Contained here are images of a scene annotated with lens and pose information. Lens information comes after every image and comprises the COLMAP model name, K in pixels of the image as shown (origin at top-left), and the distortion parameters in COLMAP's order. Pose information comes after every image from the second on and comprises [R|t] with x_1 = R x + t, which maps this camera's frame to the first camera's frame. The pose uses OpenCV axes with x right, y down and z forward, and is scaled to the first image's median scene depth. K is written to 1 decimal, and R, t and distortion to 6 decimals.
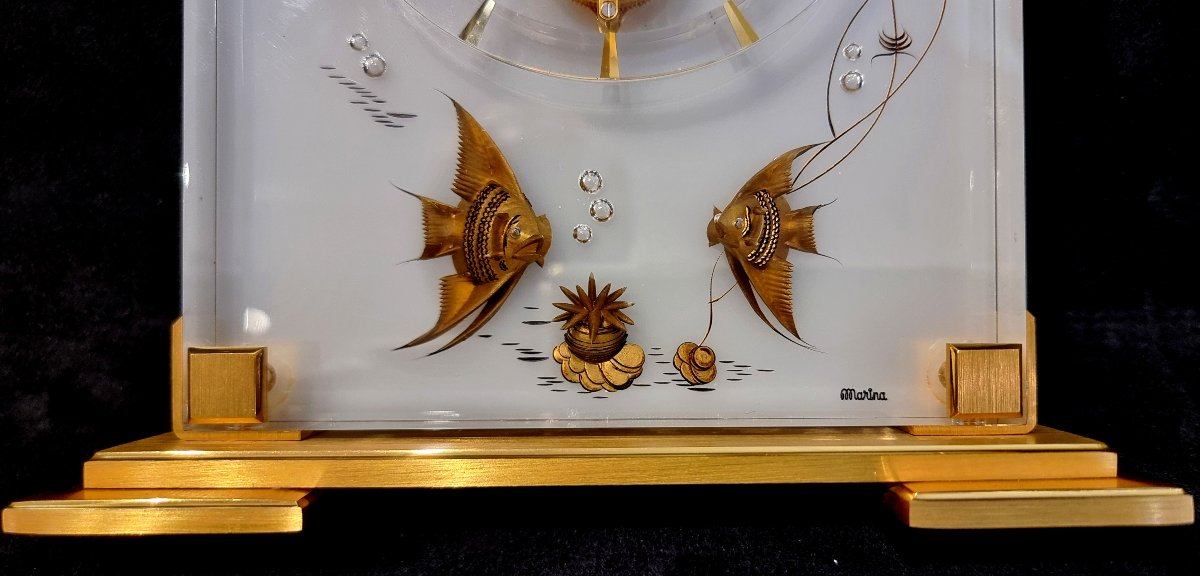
lens RADIAL K [[760.0, 0, 587.3], [0, 760.0, 289.3], [0, 0, 1]] dist [0.015689, 0.001249]
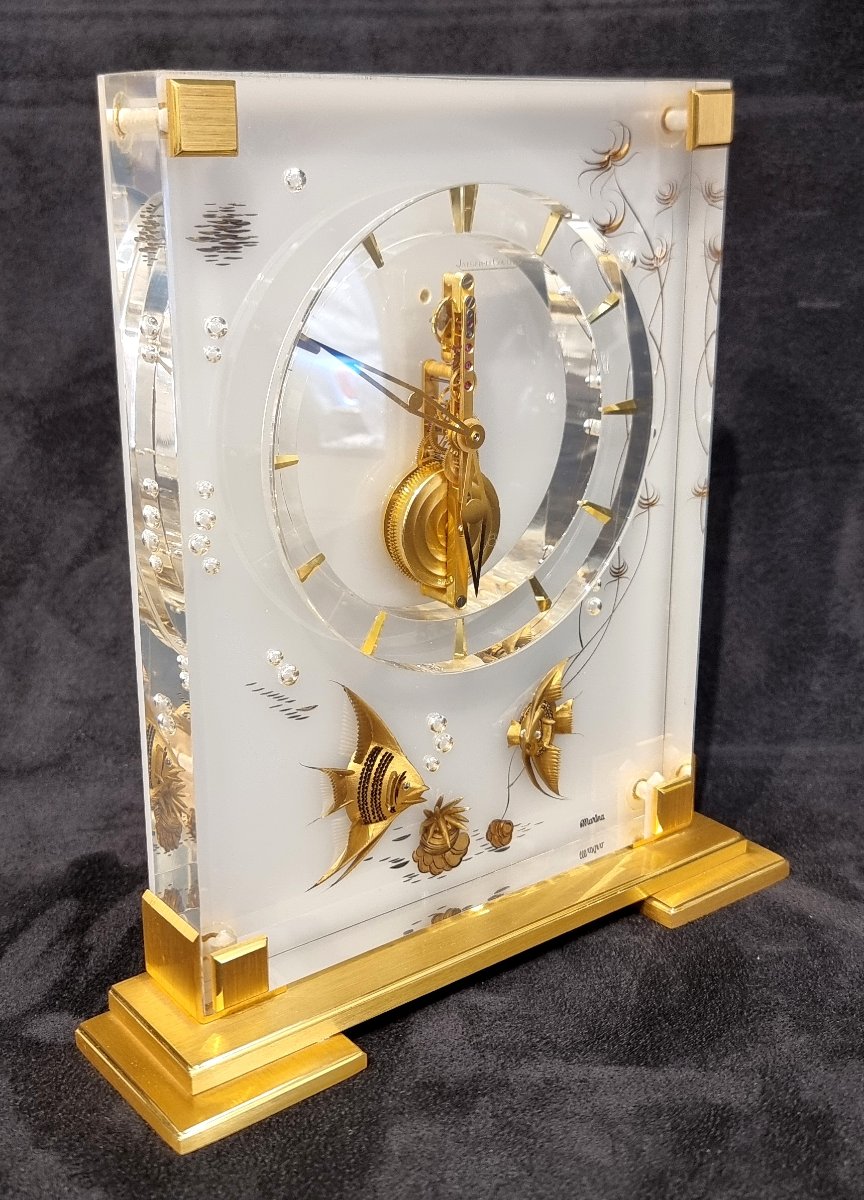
lens RADIAL K [[1597.0, 0, 431.7], [0, 1597.0, 611.5], [0, 0, 1]] dist [0.348146, 0.000000]
pose [[0.798105, -0.192842, 0.570824, -1.479582], [-0.002340, 0.946398, 0.322994, -1.174193], [-0.602514, -0.259119, 0.754874, -0.941633]]
